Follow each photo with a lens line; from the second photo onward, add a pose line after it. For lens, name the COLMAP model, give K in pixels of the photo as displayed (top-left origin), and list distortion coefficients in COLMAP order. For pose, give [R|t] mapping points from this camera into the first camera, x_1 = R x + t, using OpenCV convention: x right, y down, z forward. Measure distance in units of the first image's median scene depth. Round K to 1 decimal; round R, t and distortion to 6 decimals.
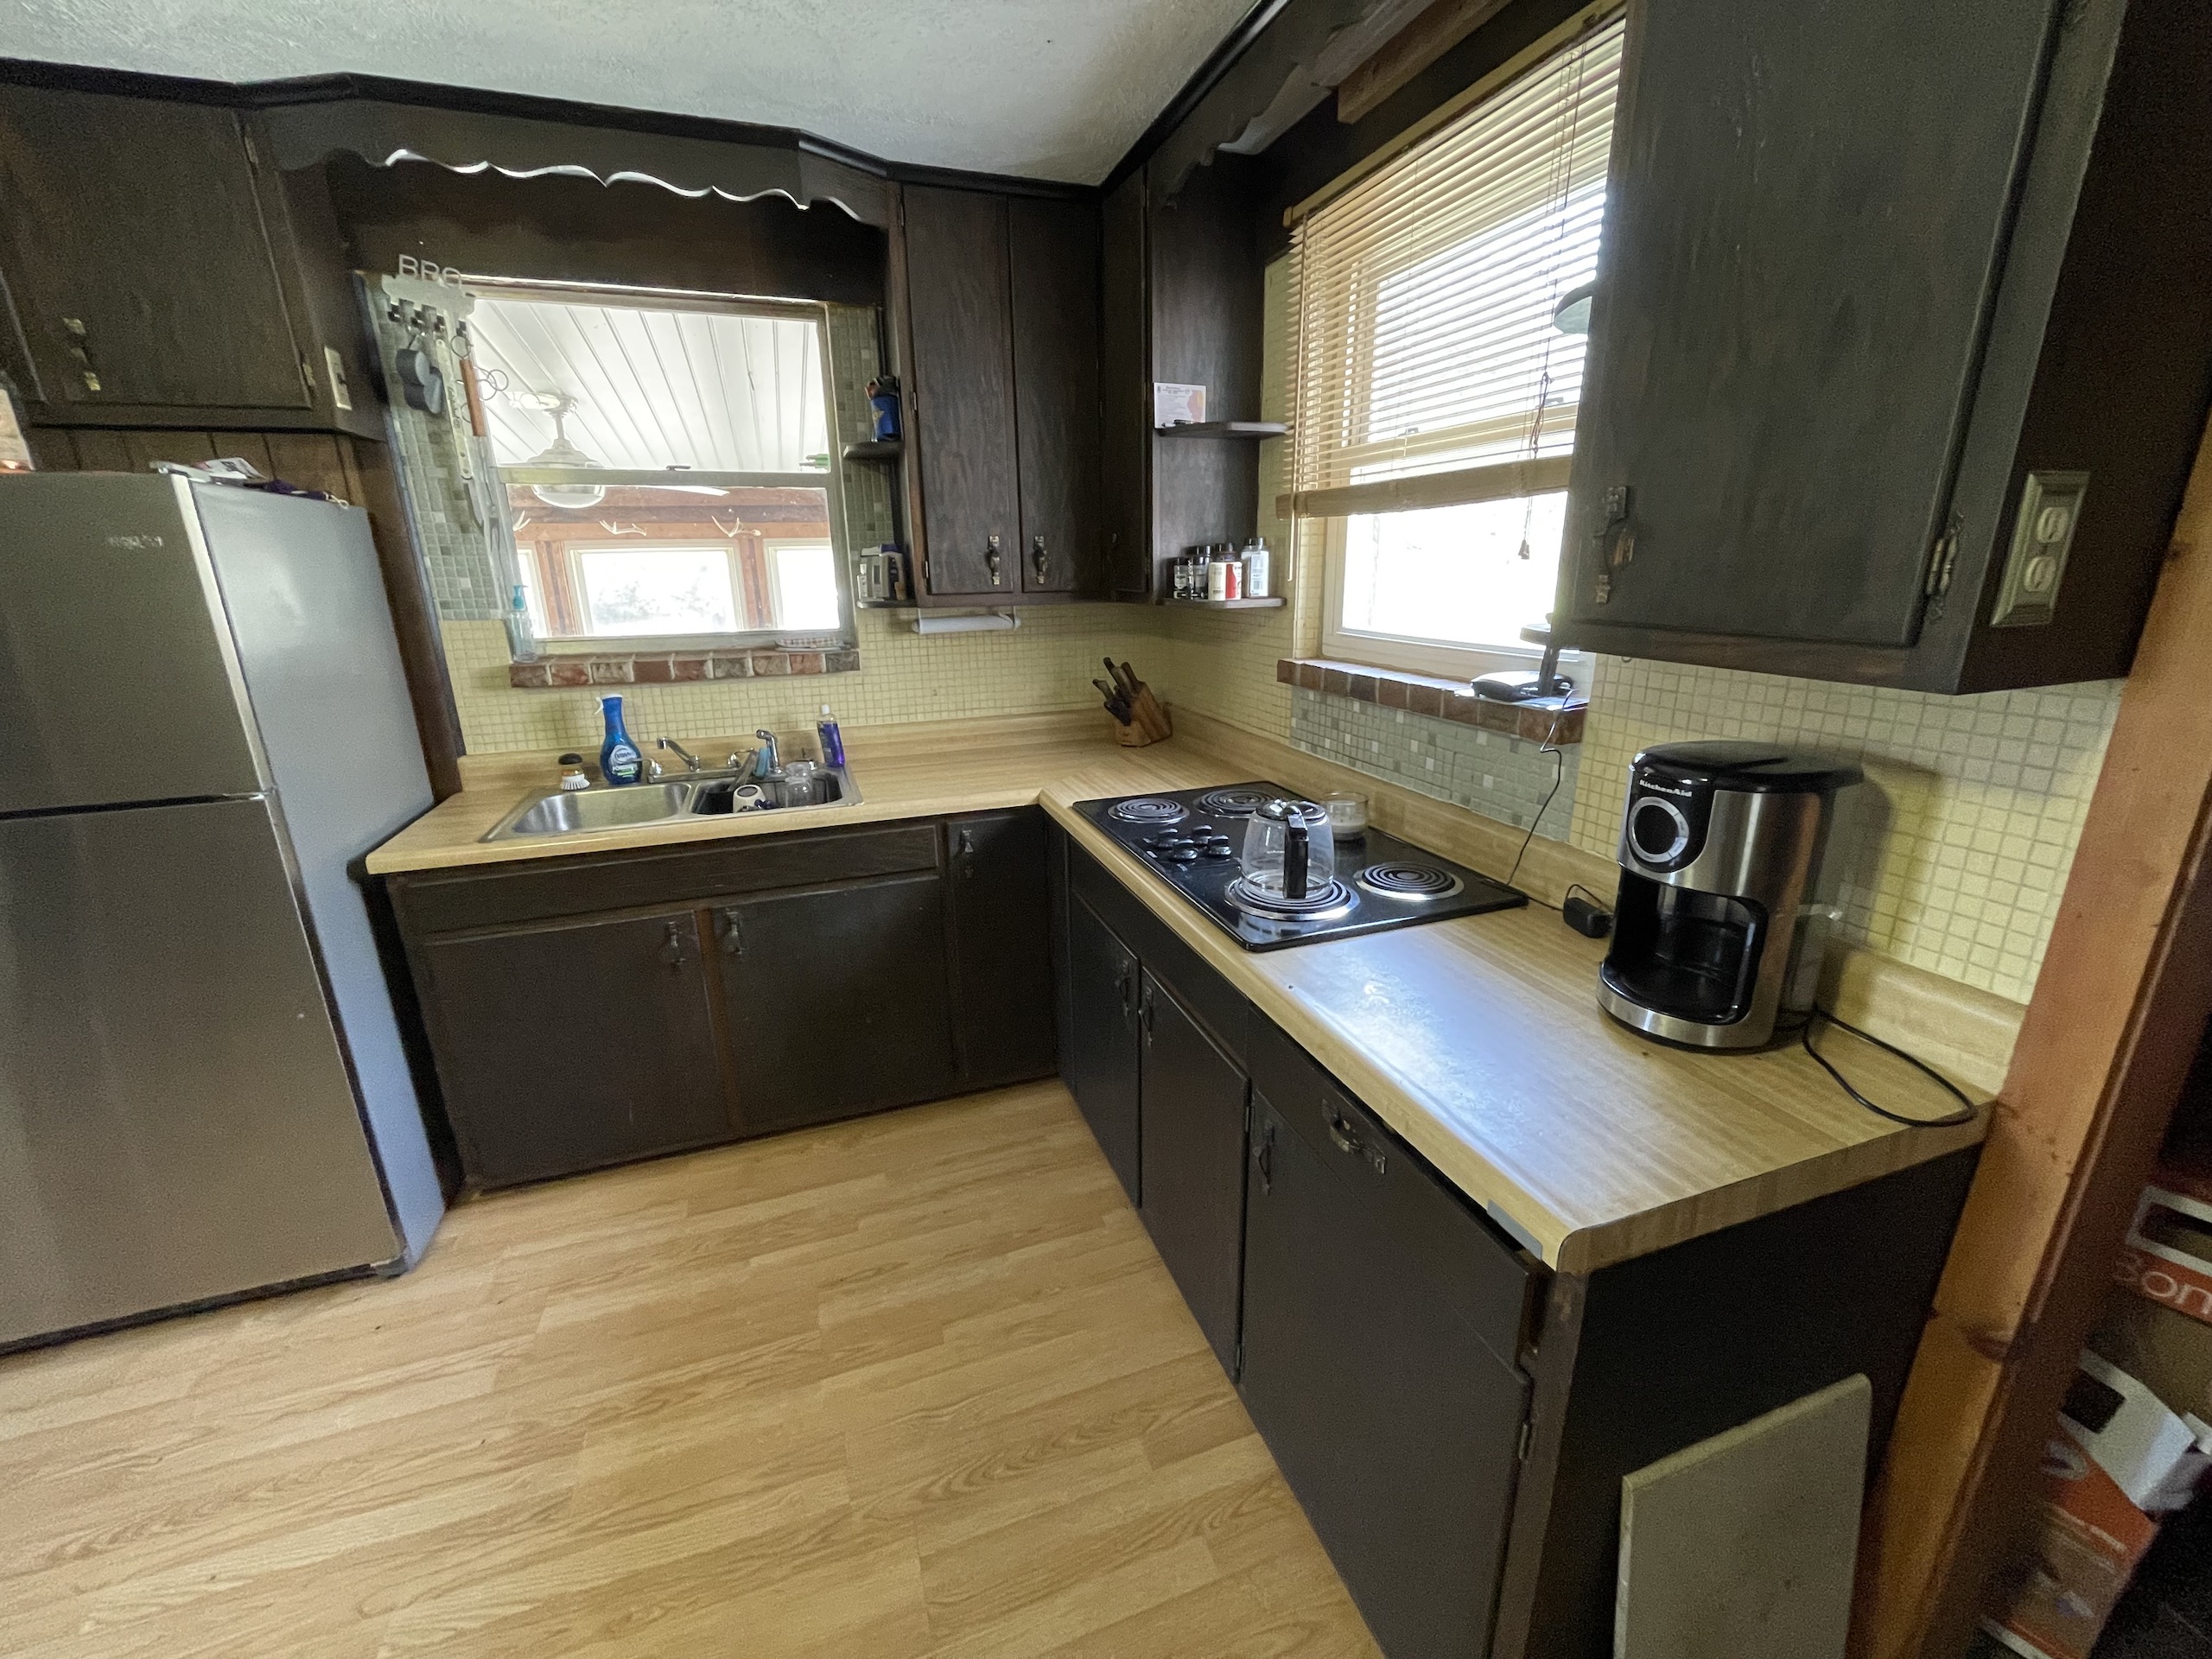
lens RADIAL K [[894.2, 0, 1109.4], [0, 894.2, 842.2], [0, 0, 1]] dist [-0.000415, -0.001452]
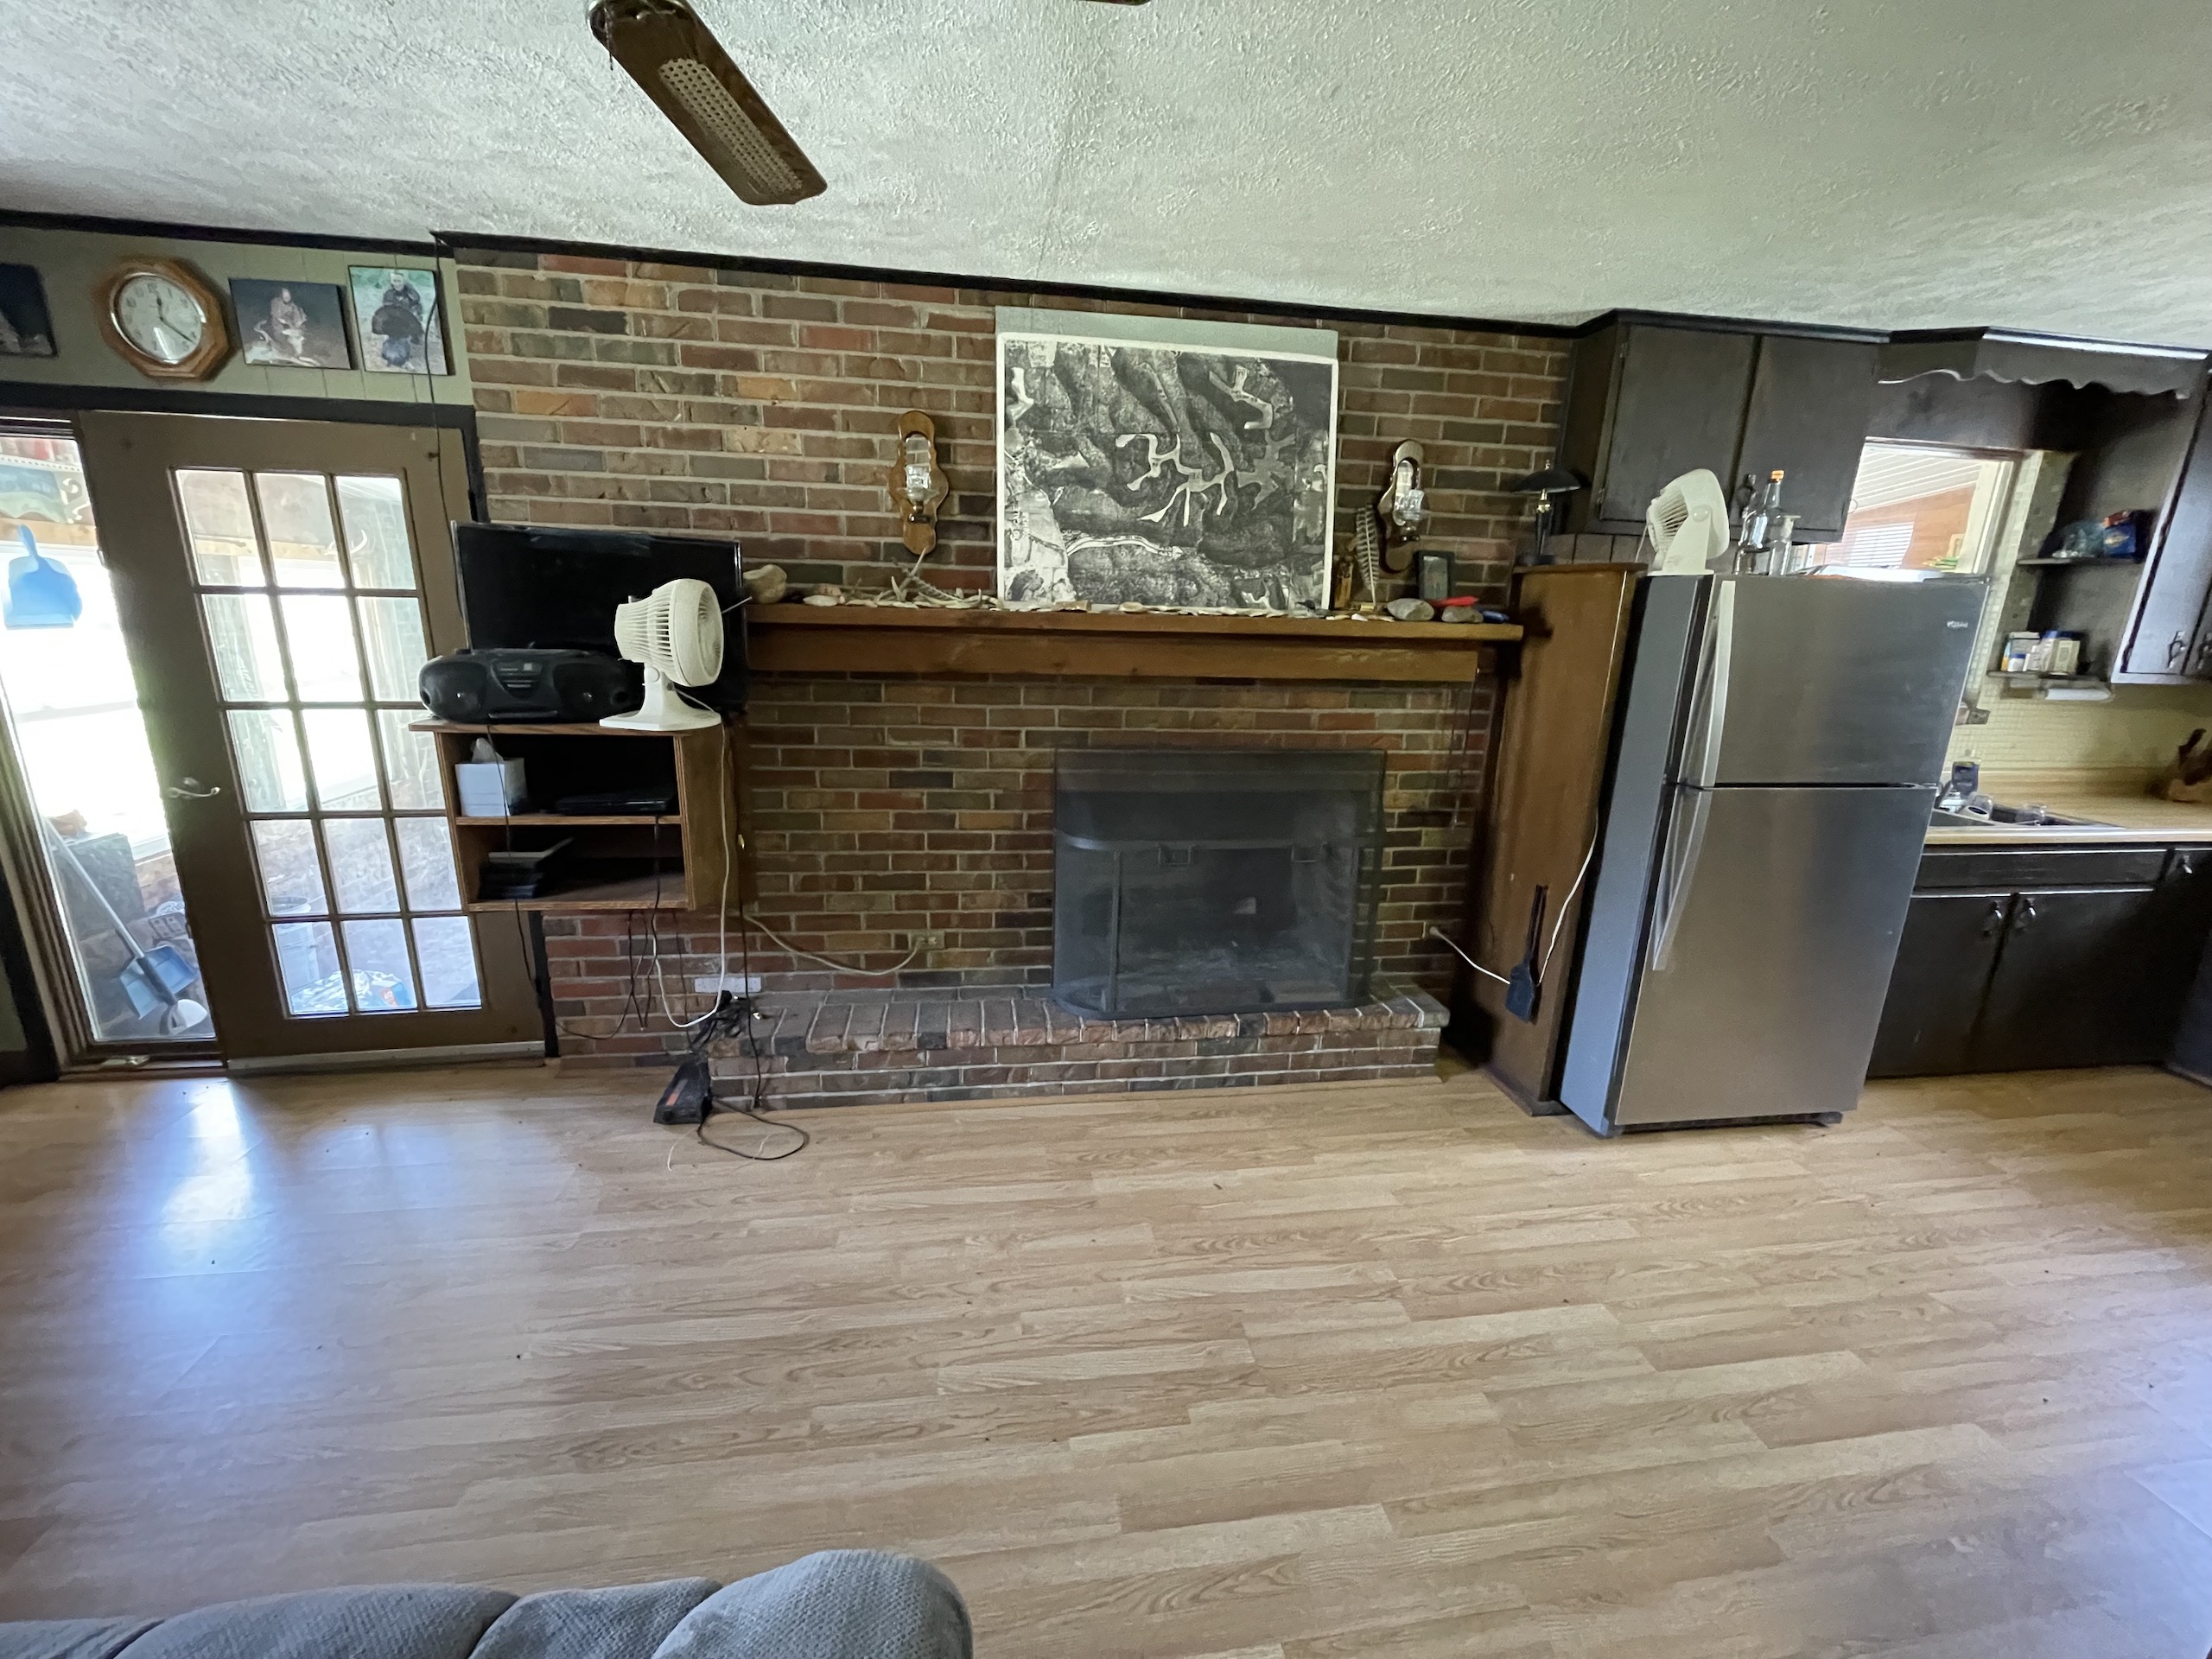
lens RADIAL K [[894.2, 0, 1106.2], [0, 894.2, 823.8], [0, 0, 1]] dist [-0.000415, -0.001452]
pose [[0.978706, 0.094577, -0.182182, -1.469833], [-0.105889, 0.992944, -0.053379, 0.177400], [0.175848, 0.071533, 0.981815, -0.552706]]
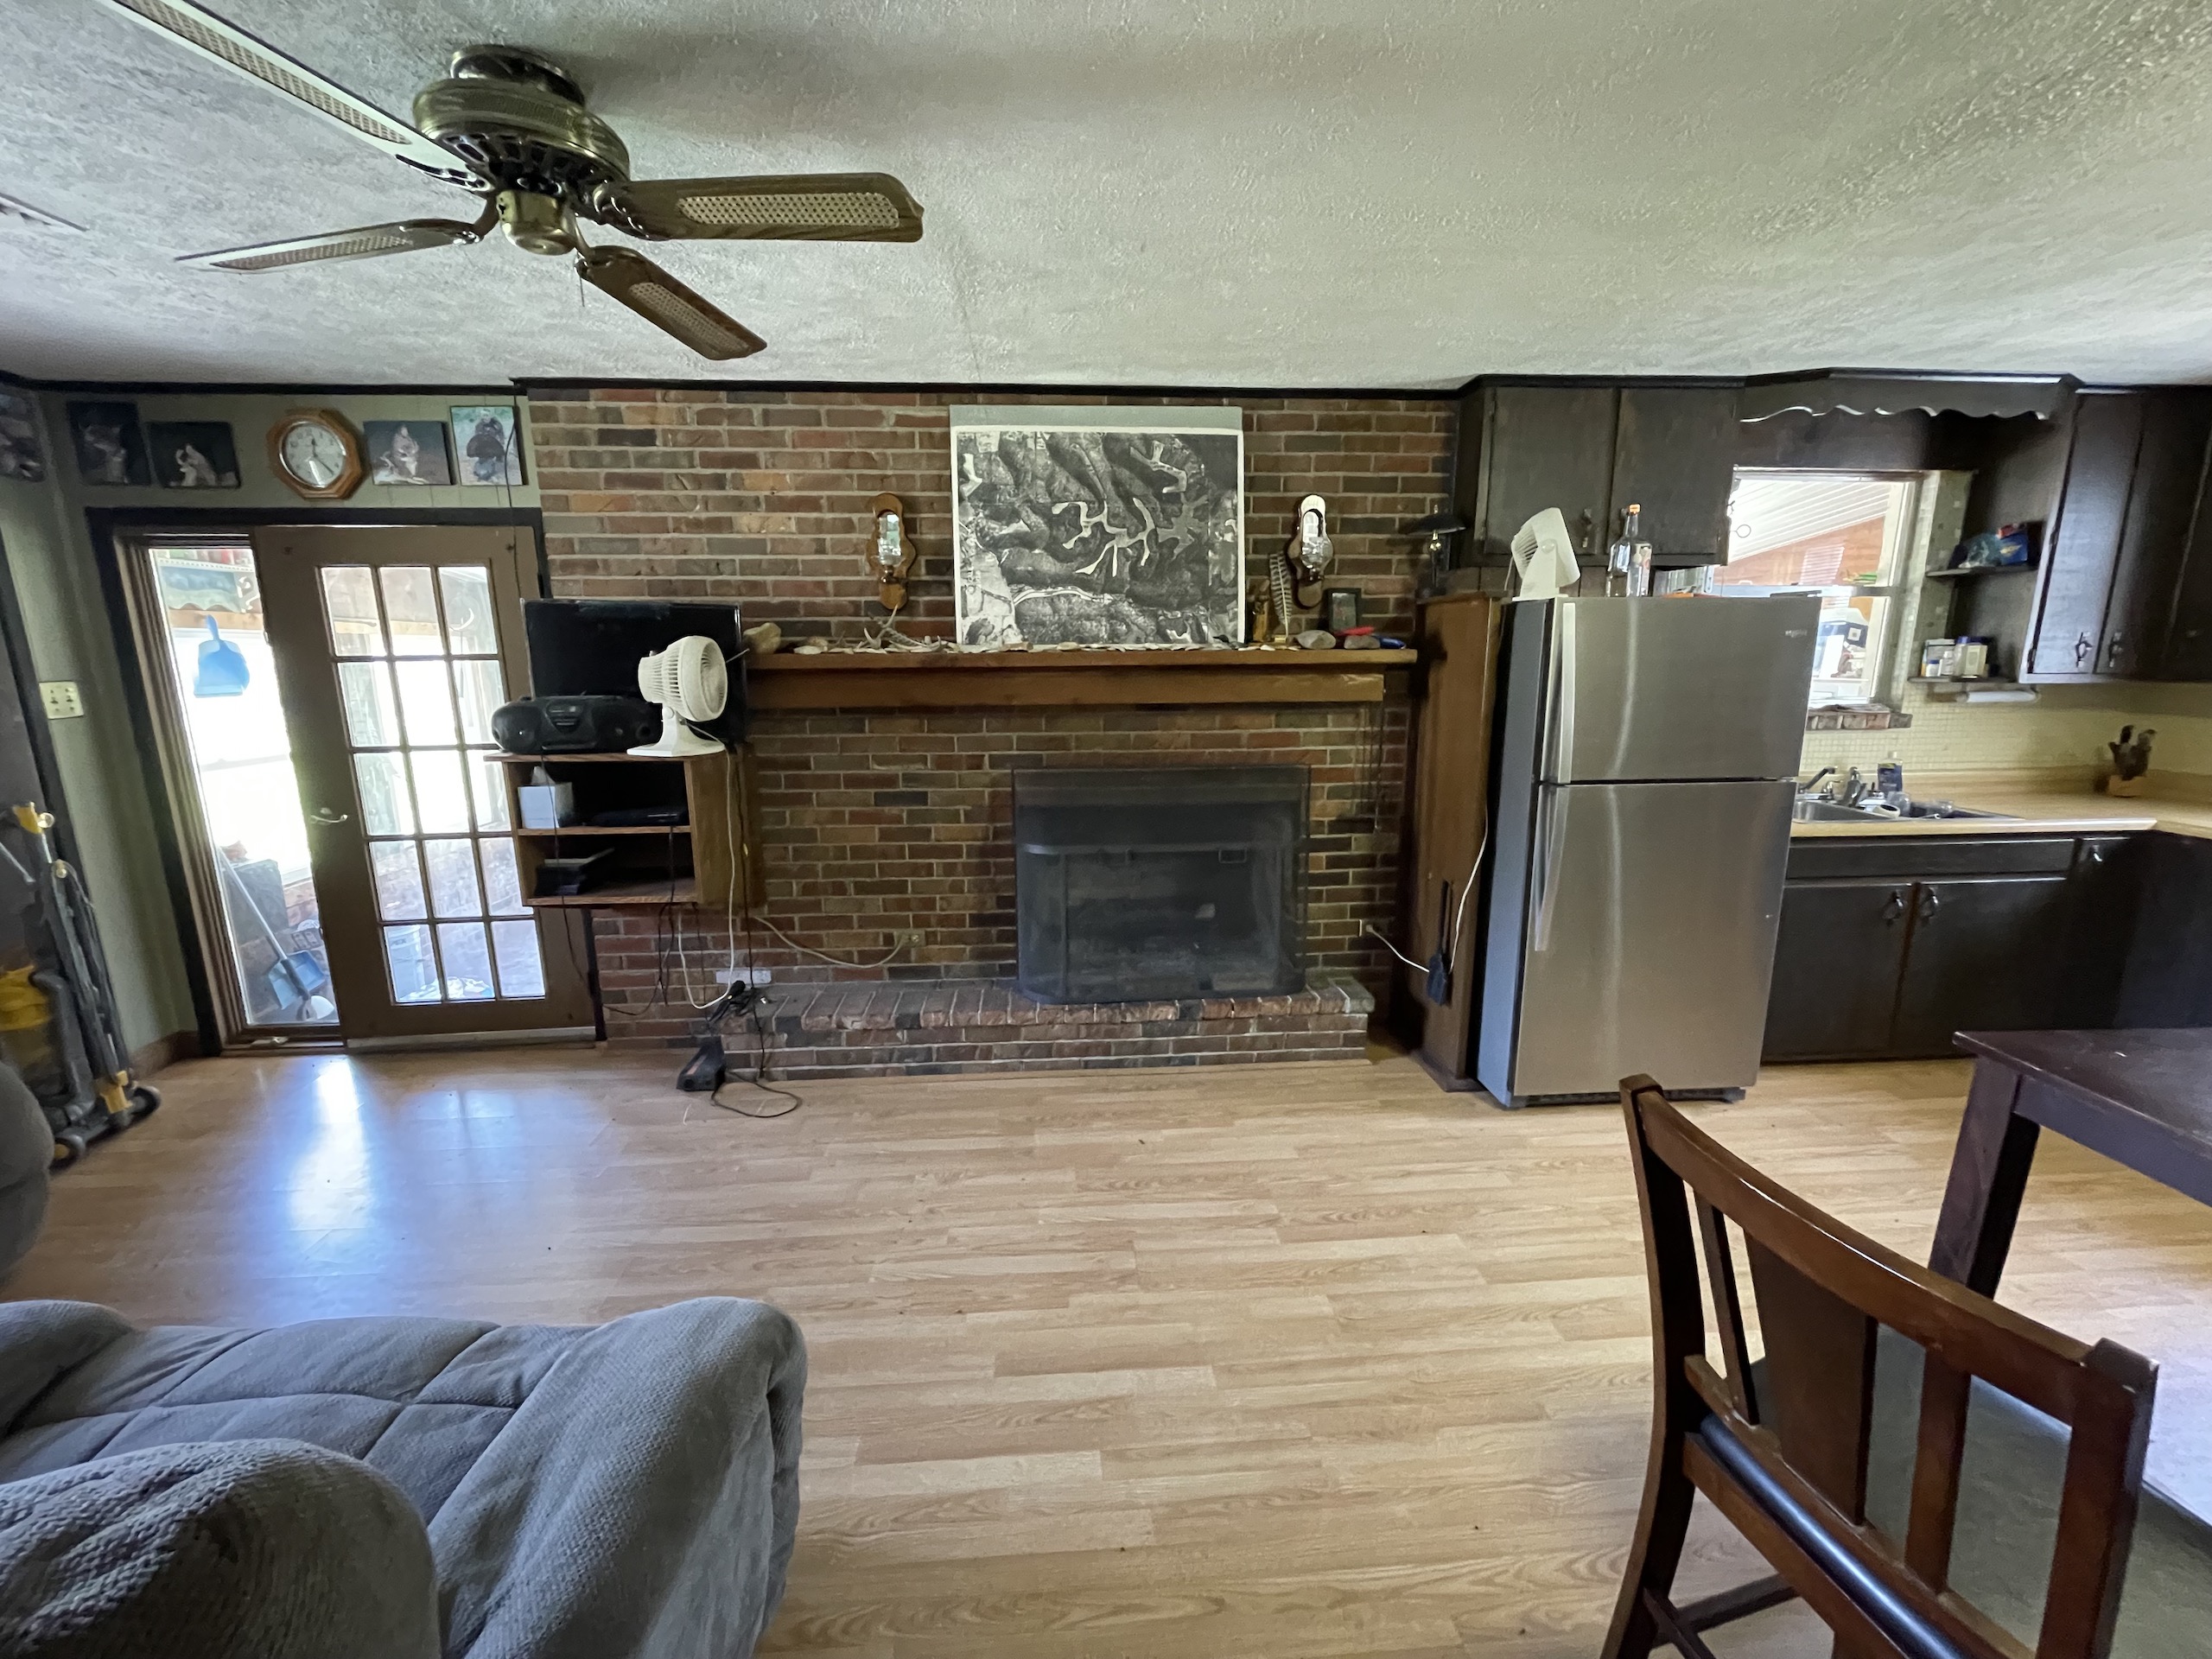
lens RADIAL K [[894.2, 0, 1107.6], [0, 894.2, 823.6], [0, 0, 1]] dist [-0.000415, -0.001452]
pose [[0.961189, 0.064303, -0.268293, -1.240426], [-0.093701, 0.990742, -0.098238, 0.228580], [0.259492, 0.119564, 0.958315, -0.685649]]
